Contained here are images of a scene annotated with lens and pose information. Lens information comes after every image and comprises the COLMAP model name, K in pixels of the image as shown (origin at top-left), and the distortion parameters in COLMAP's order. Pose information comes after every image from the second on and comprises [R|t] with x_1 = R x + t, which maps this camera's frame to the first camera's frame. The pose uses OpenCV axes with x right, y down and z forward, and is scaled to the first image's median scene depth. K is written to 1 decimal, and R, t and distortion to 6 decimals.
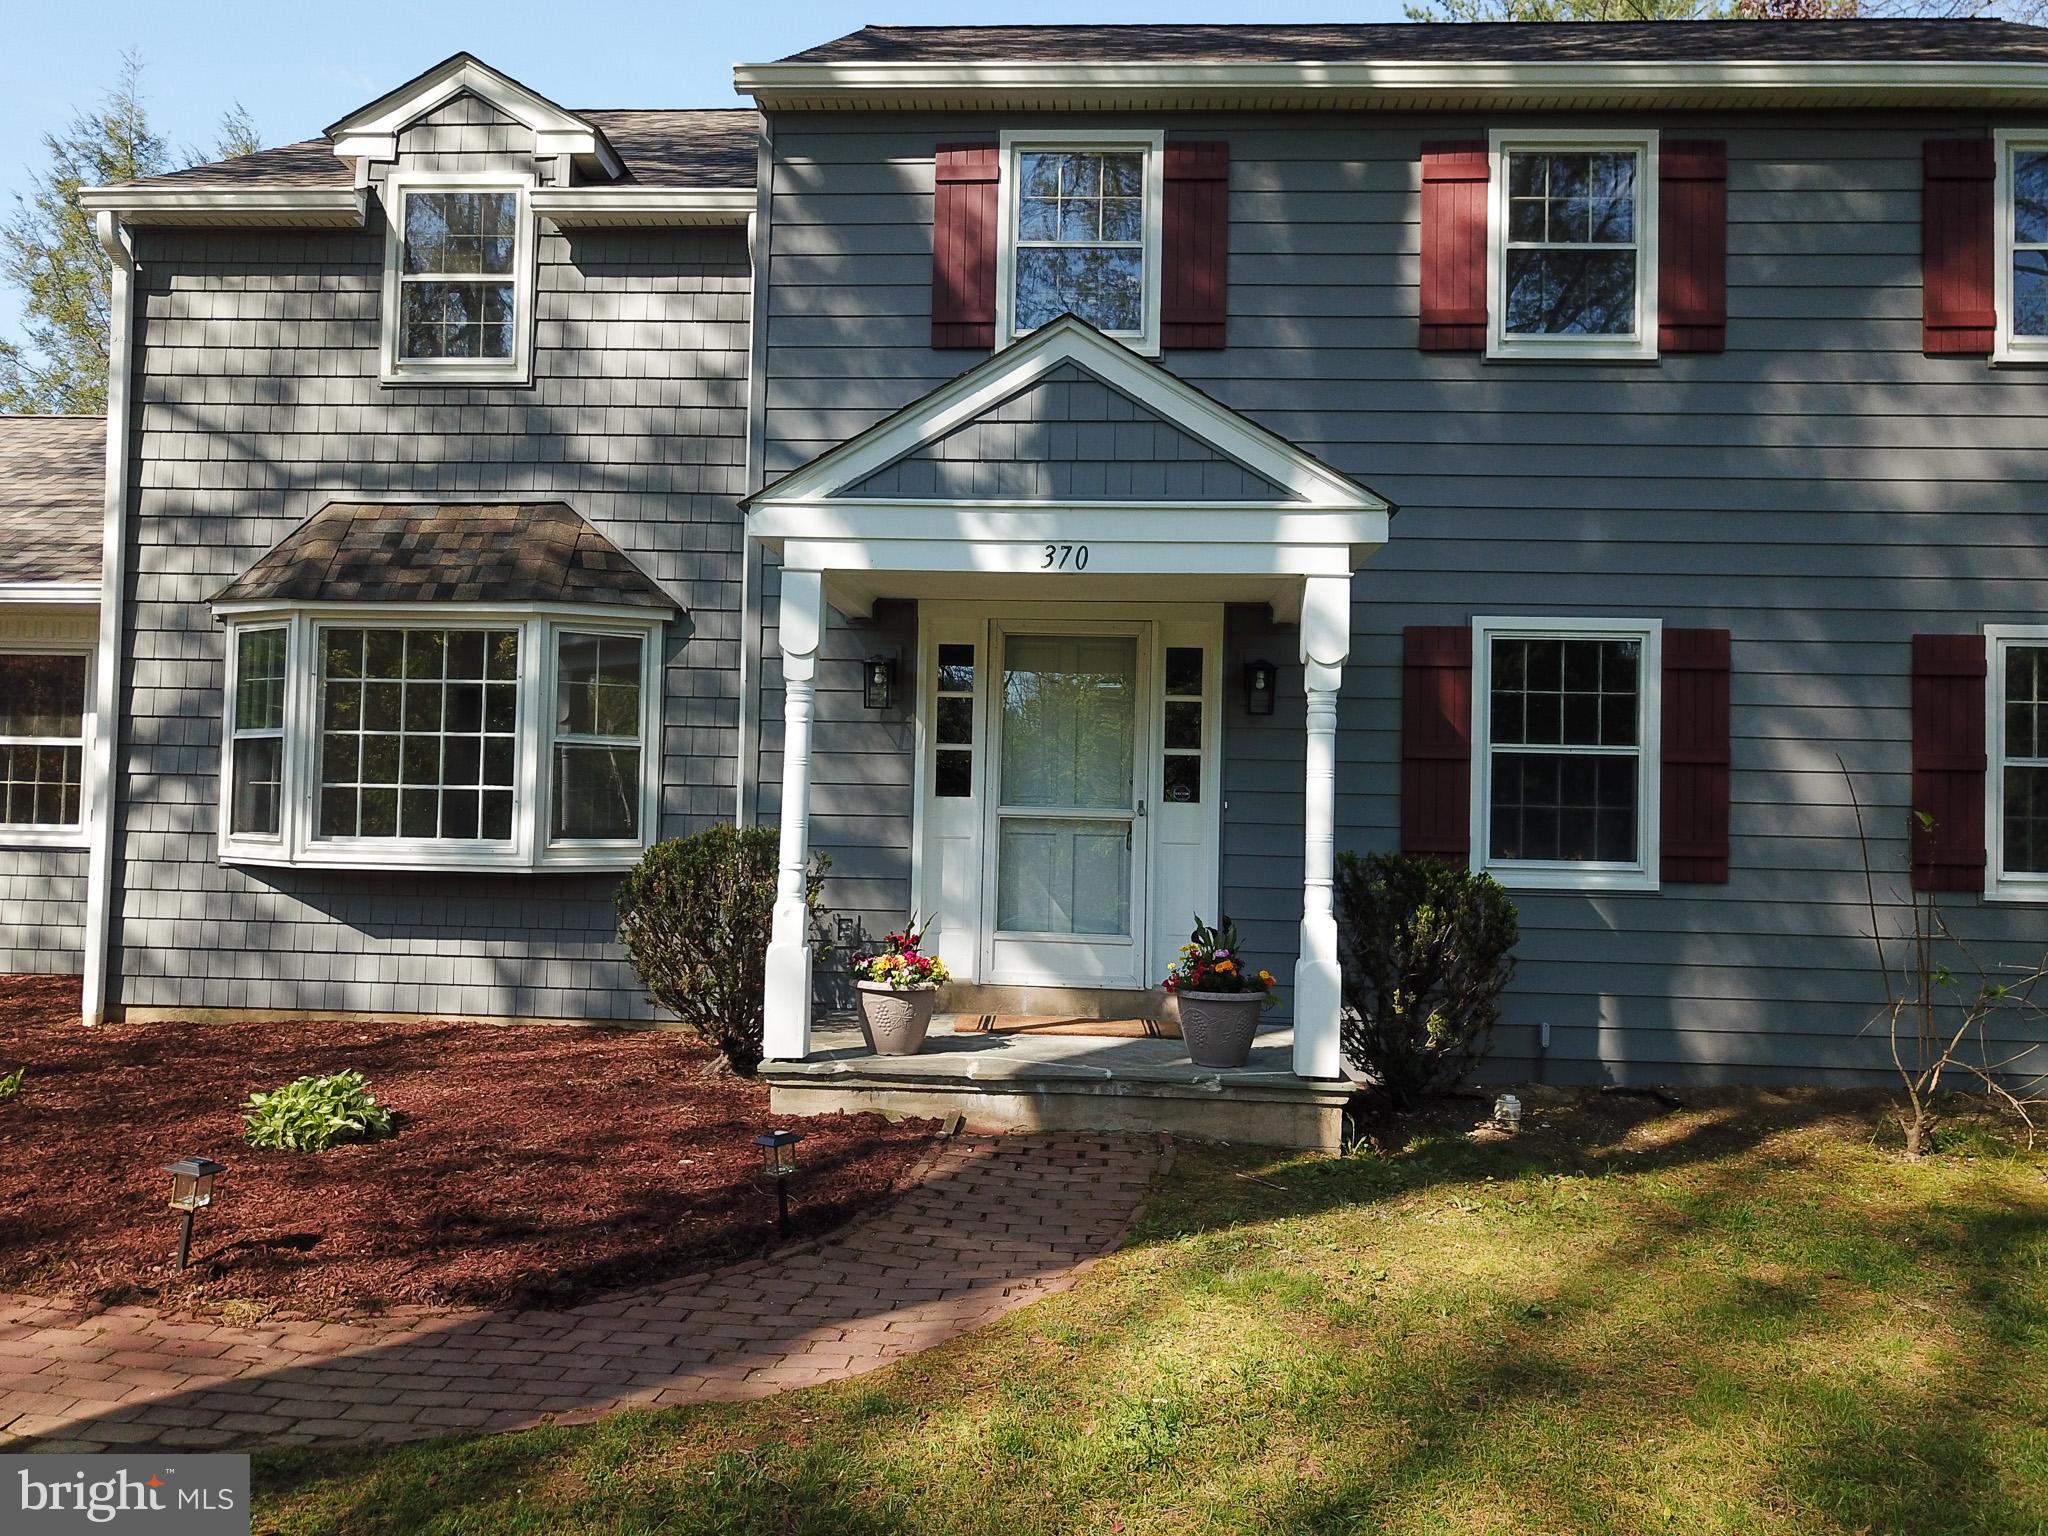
lens RADIAL K [[1585.0, 0, 998.3], [0, 1585.0, 782.4], [0, 0, 1]] dist [0.004308, -0.001357]
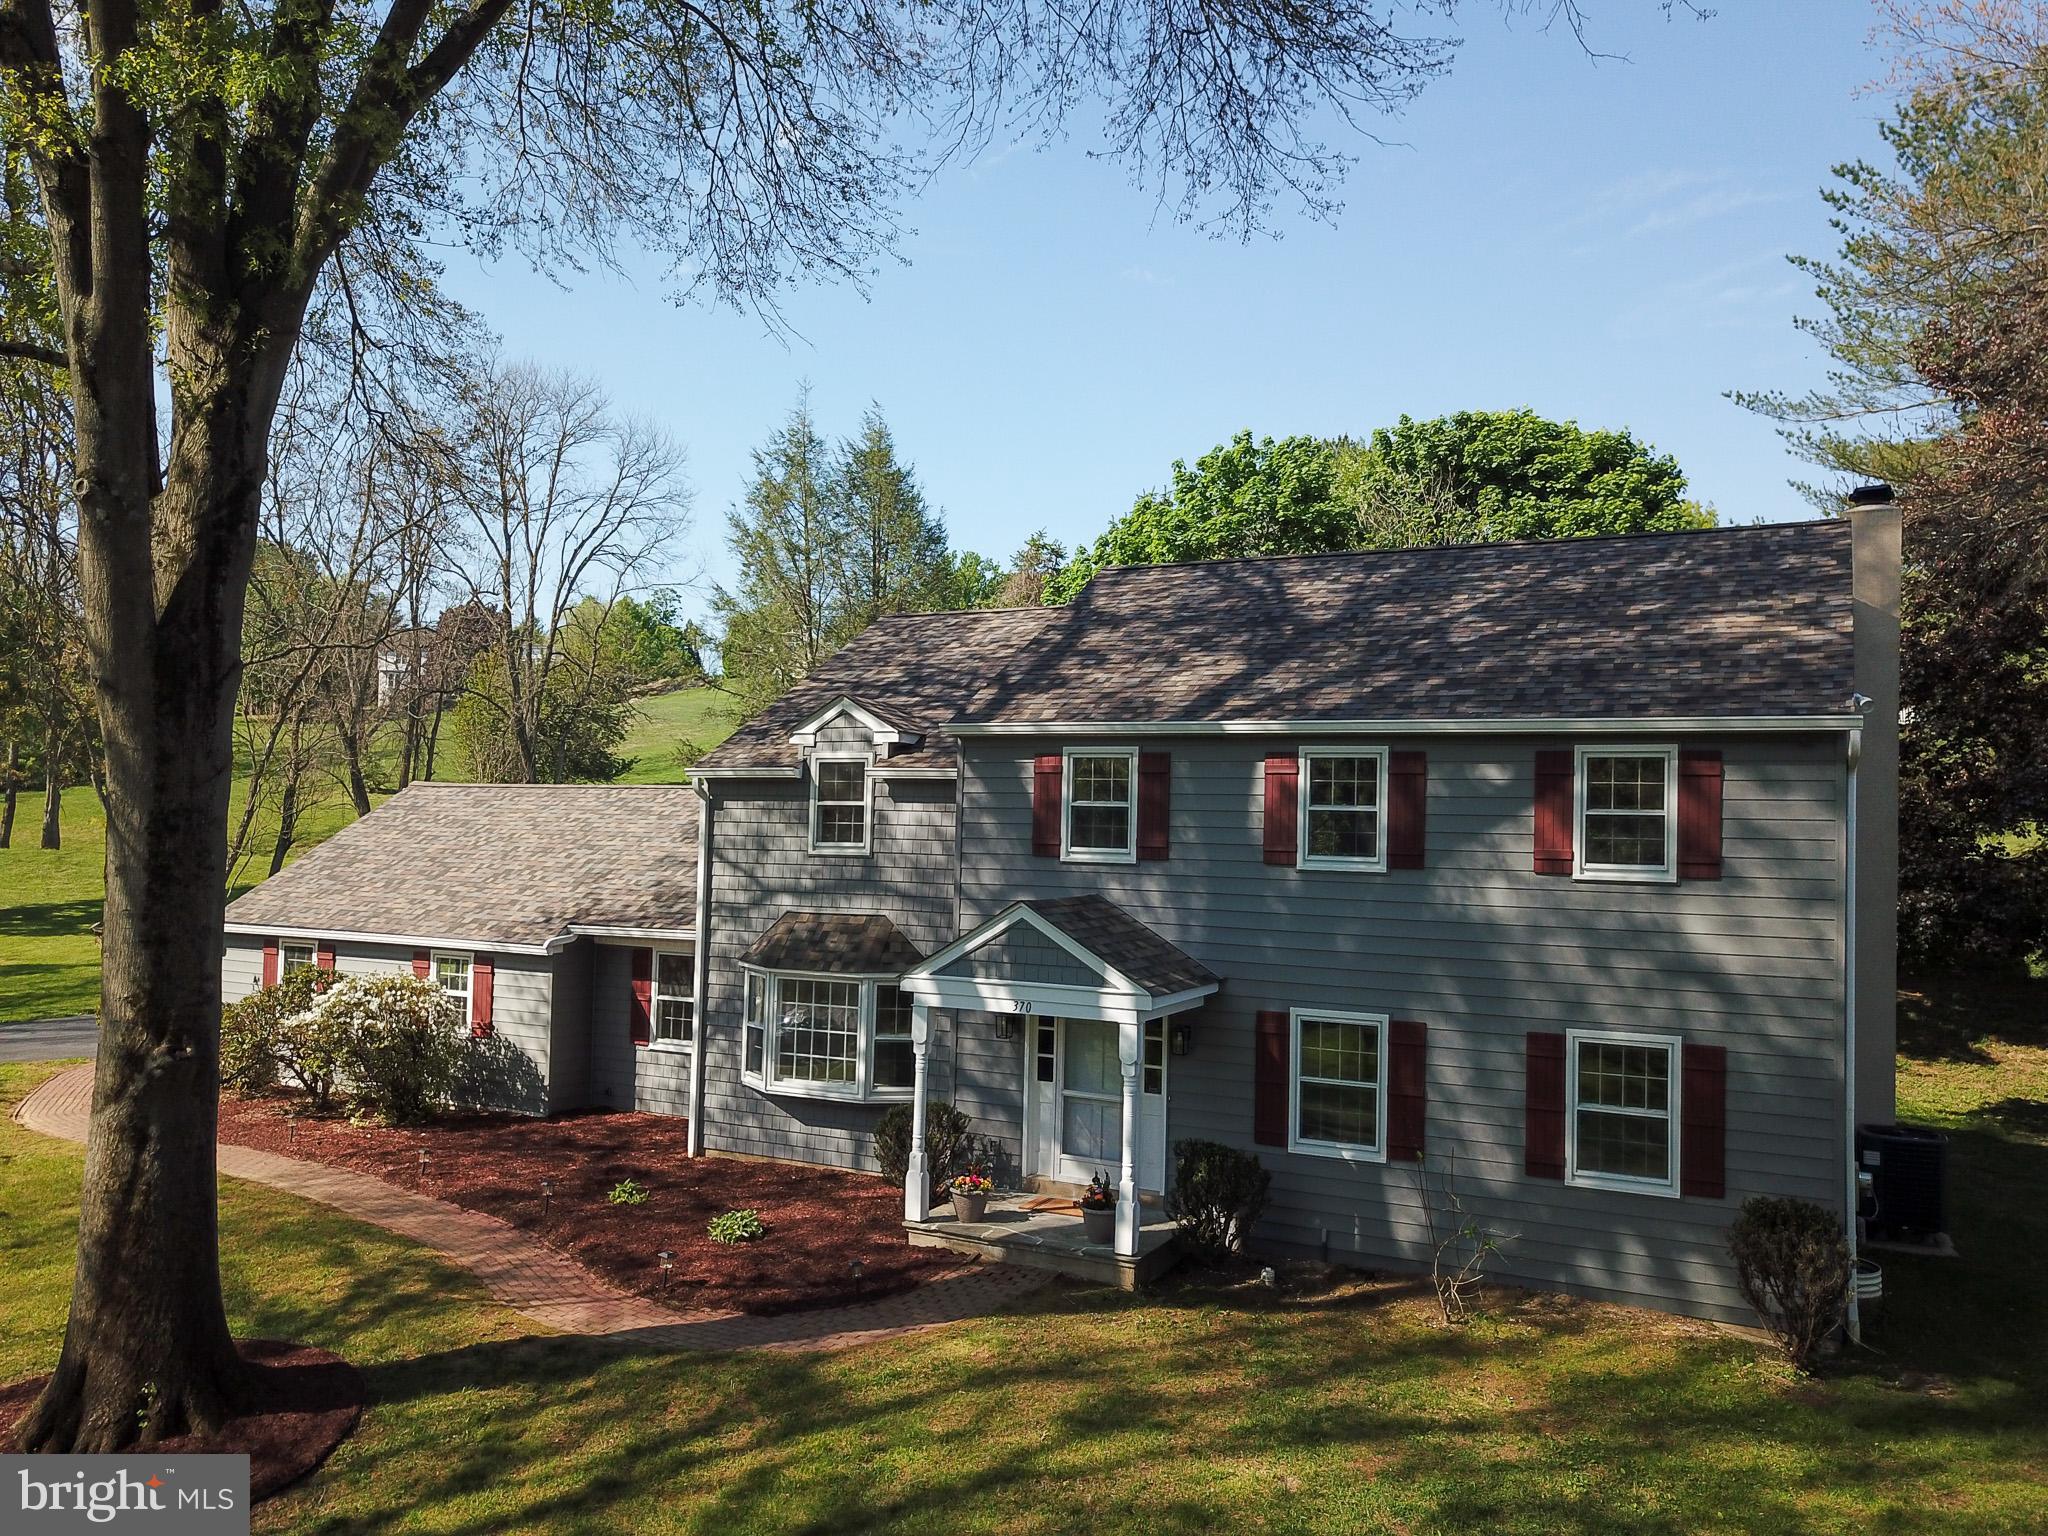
lens RADIAL K [[1585.0, 0, 998.3], [0, 1585.0, 782.4], [0, 0, 1]] dist [0.004308, -0.001357]
pose [[0.912522, -0.016700, -0.408687, 0.694472], [0.010583, 0.999796, -0.017224, -0.314849], [0.408891, 0.011392, 0.912512, -0.794236]]
